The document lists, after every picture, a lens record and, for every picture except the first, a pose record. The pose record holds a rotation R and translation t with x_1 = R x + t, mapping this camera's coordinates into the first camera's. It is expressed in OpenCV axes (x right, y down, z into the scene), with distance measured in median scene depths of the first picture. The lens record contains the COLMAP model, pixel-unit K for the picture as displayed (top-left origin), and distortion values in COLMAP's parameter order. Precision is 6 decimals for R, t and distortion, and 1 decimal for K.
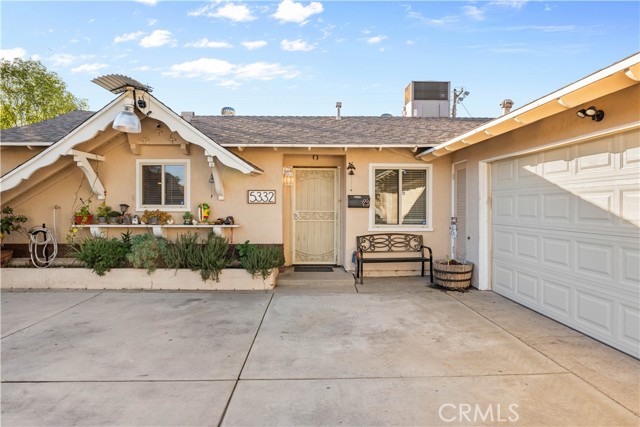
lens RADIAL K [[341.2, 0, 320.0], [0, 341.2, 213.5], [0, 0, 1]] dist [-0.003170, -0.000425]
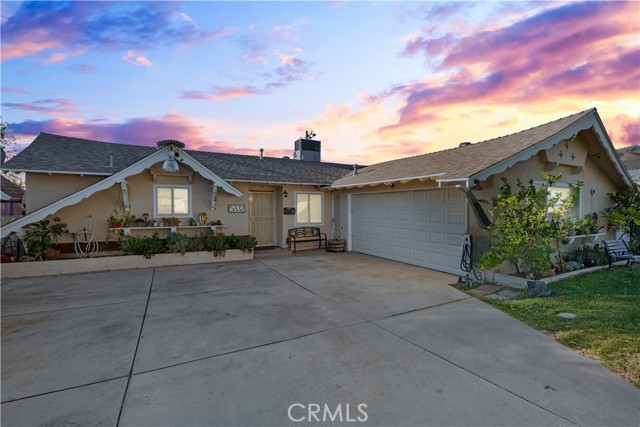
lens RADIAL K [[277.6, 0, 321.5], [0, 277.6, 214.6], [0, 0, 1]] dist [-0.006682, -0.000366]
pose [[0.889452, -0.010265, 0.456913, -0.446419], [0.008372, 0.999946, 0.006167, -0.024566], [-0.456952, -0.001660, 0.889490, -0.467435]]
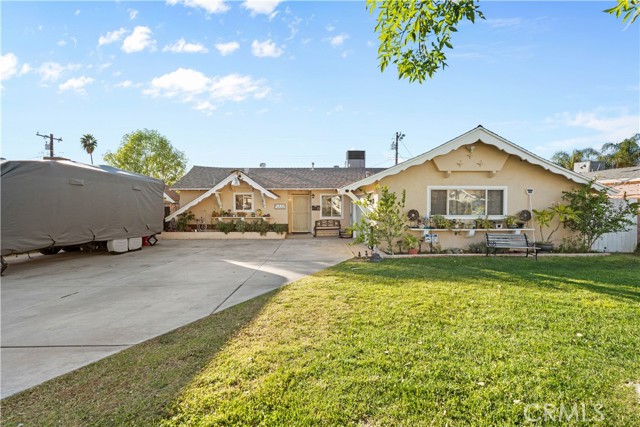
lens RADIAL K [[277.6, 0, 321.5], [0, 277.6, 214.6], [0, 0, 1]] dist [-0.006682, -0.000366]
pose [[0.999972, -0.005812, 0.004659, 0.150845], [0.005736, 0.999852, 0.016196, -0.019336], [-0.004752, -0.016169, 0.999858, -1.230499]]
